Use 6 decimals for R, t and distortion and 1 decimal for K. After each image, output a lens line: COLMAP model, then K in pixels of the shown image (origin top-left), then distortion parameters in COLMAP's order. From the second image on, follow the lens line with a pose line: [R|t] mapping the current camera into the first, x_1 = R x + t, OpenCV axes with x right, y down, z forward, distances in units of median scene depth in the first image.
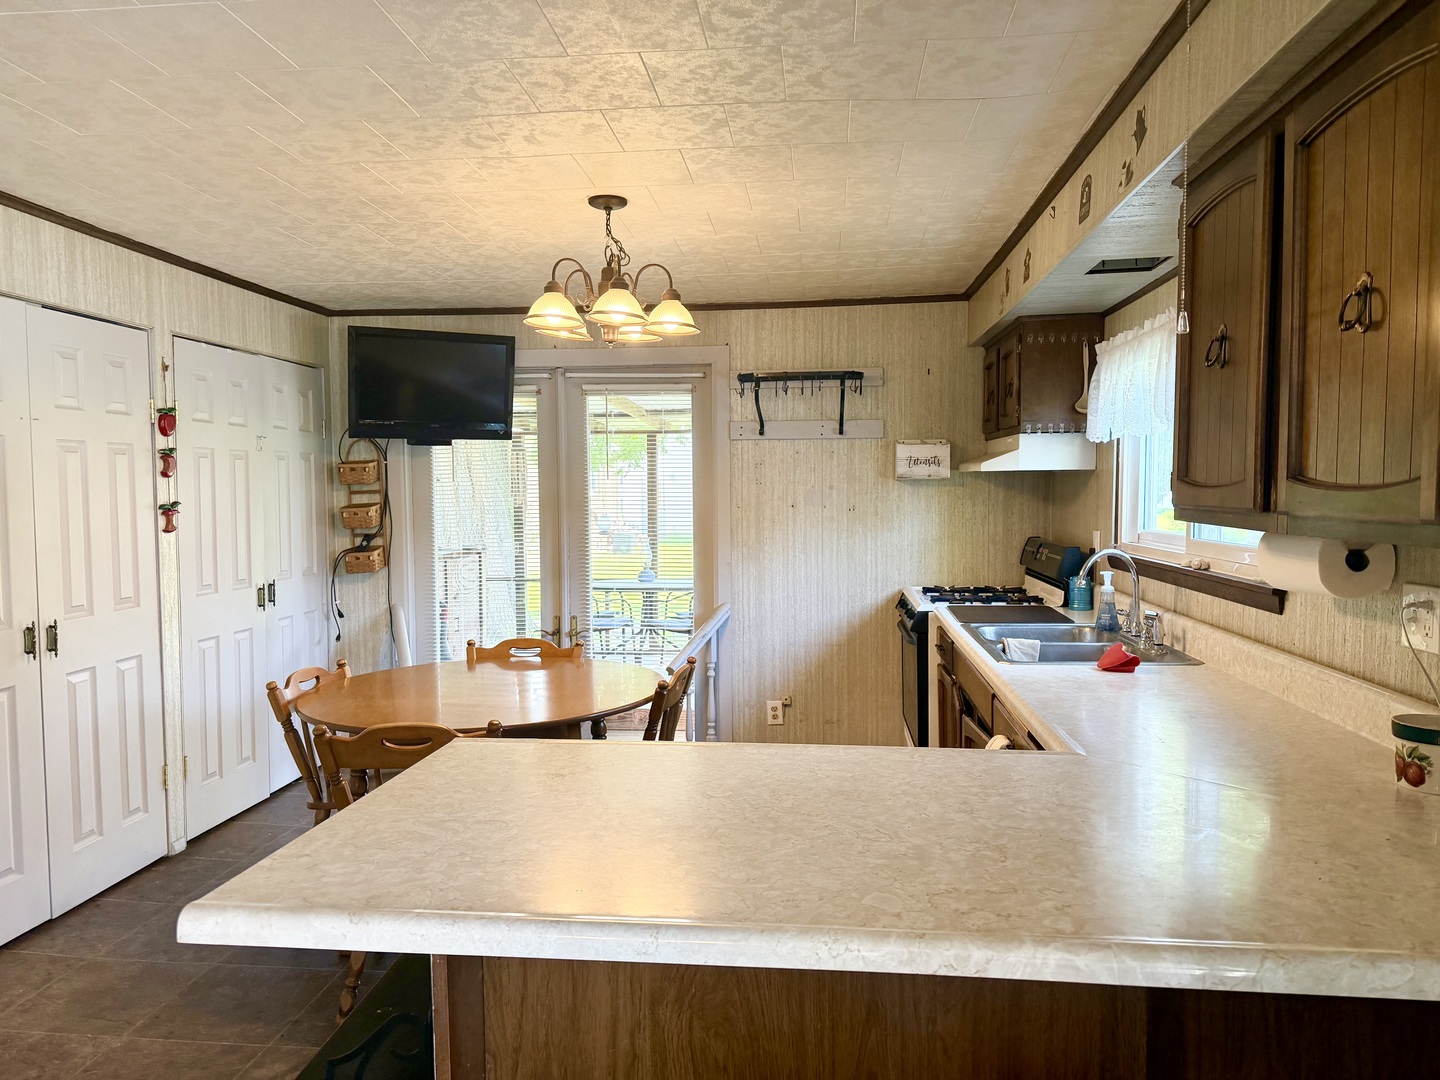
lens RADIAL K [[1005.5, 0, 719.4], [0, 1005.5, 546.8], [0, 0, 1]] dist [0.131580, -0.171153]
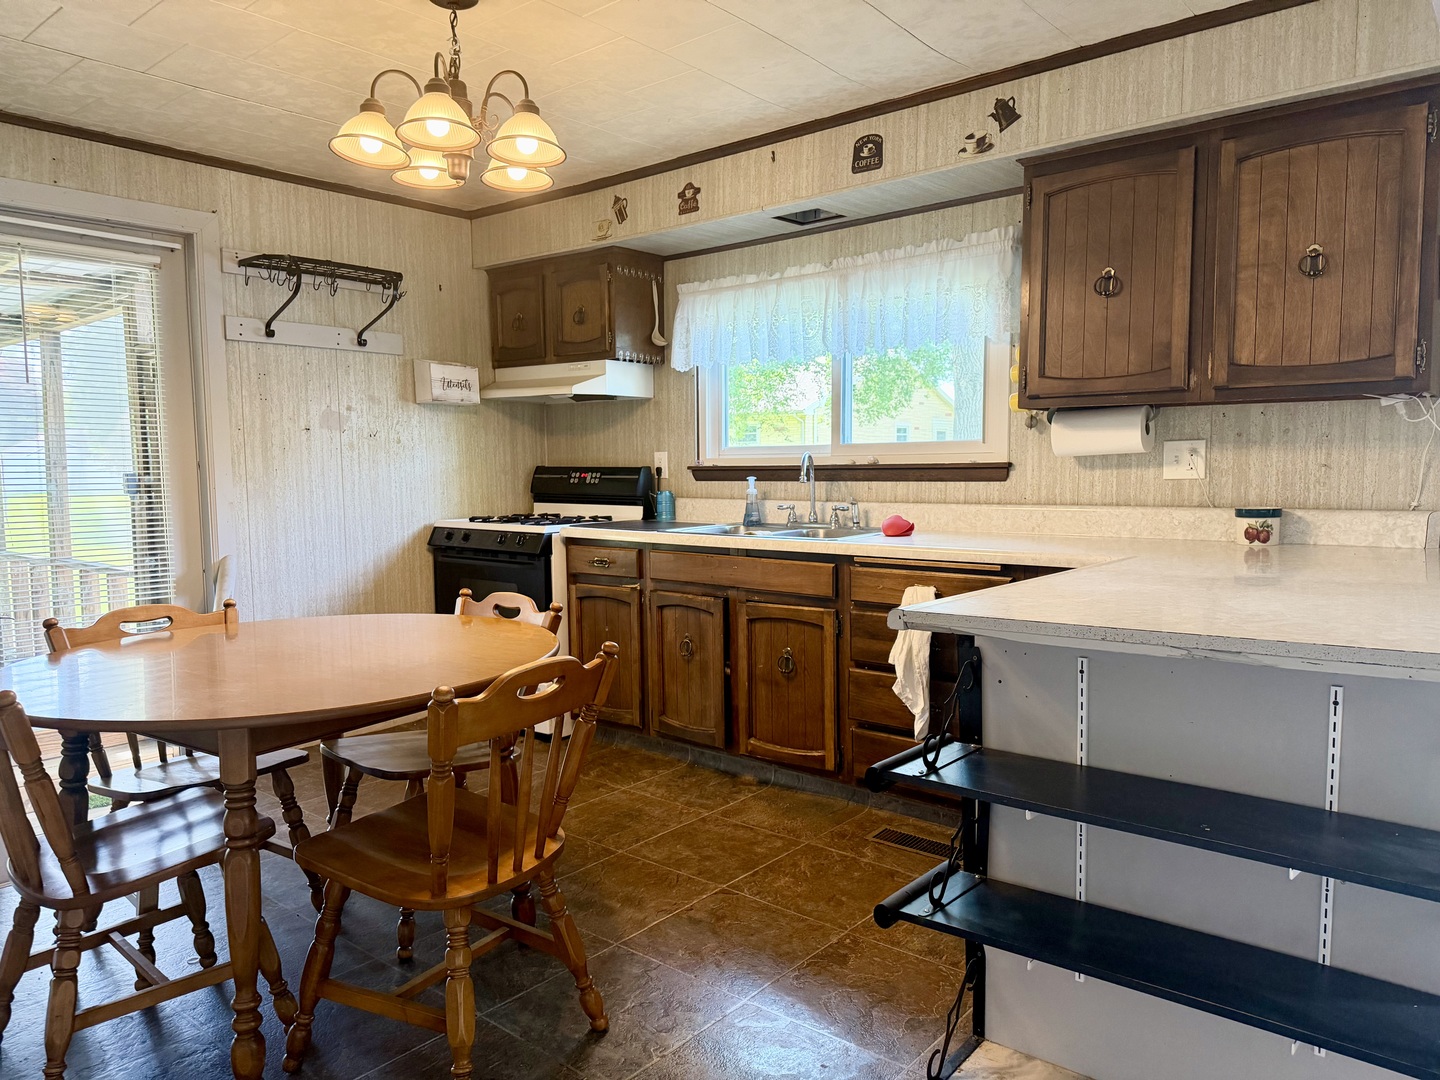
lens RADIAL K [[1005.5, 0, 719.4], [0, 1005.5, 546.8], [0, 0, 1]] dist [0.131580, -0.171153]
pose [[0.552841, -0.067840, 0.830521, -0.446156], [0.055893, 0.997455, 0.044271, 0.036817], [-0.831410, 0.021946, 0.555226, 0.270668]]
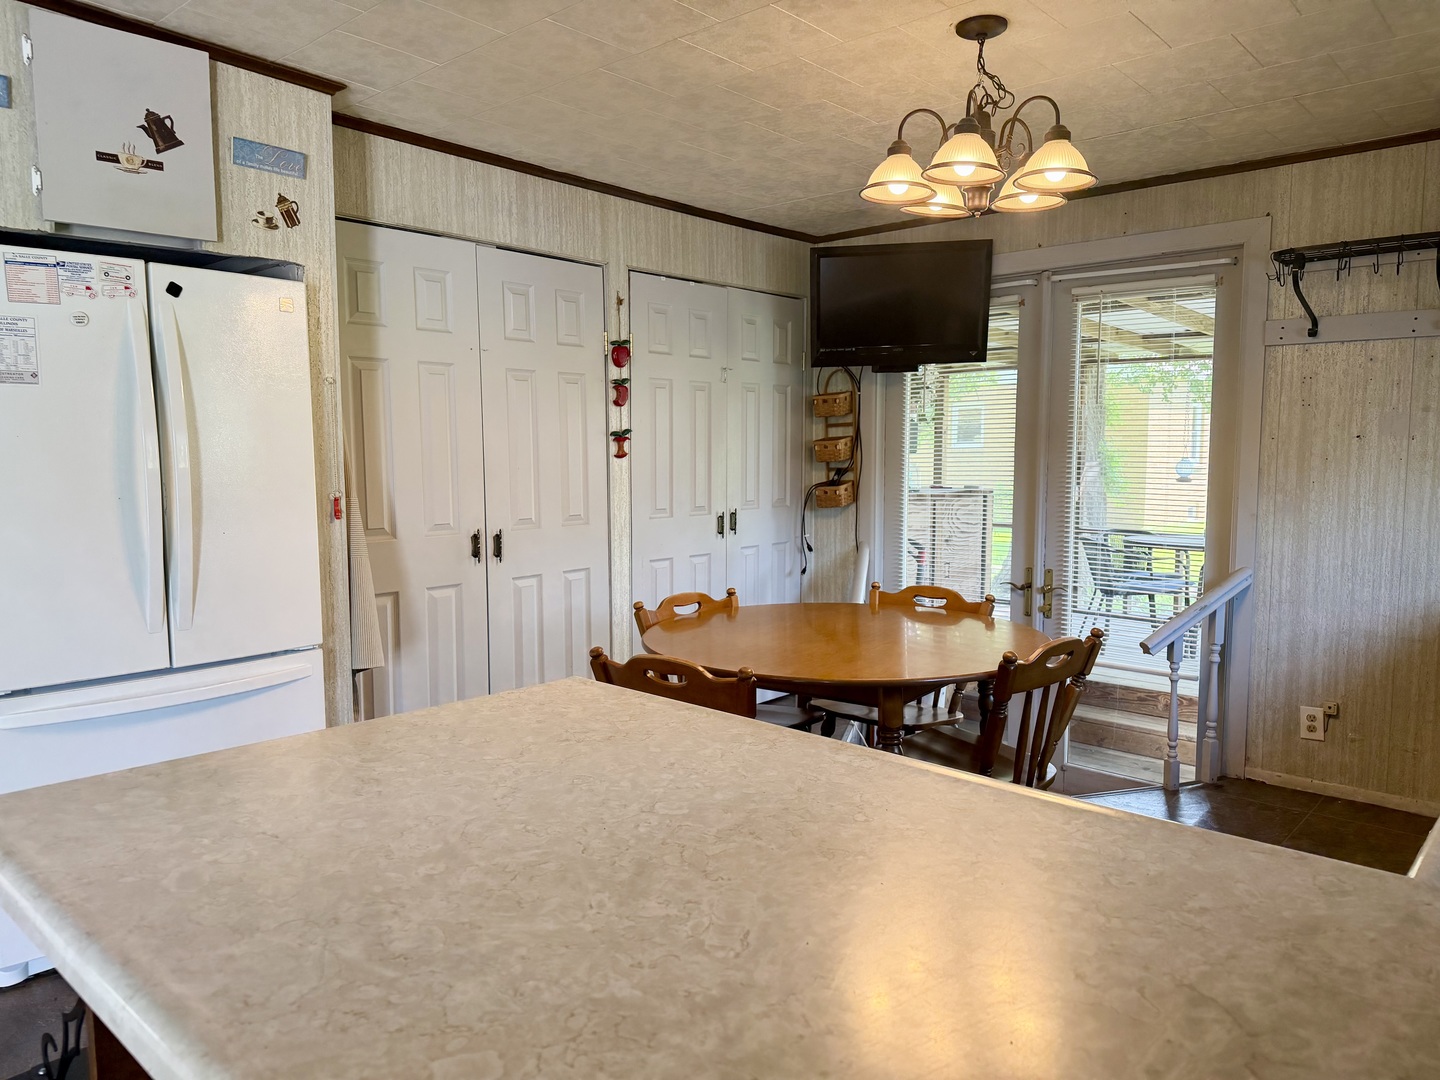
lens RADIAL K [[1005.5, 0, 719.4], [0, 1005.5, 546.8], [0, 0, 1]] dist [0.131580, -0.171153]
pose [[0.813316, 0.065291, -0.578147, 0.133289], [-0.036892, 0.997471, 0.060747, 0.008931], [0.580651, -0.028078, 0.813668, 0.159952]]
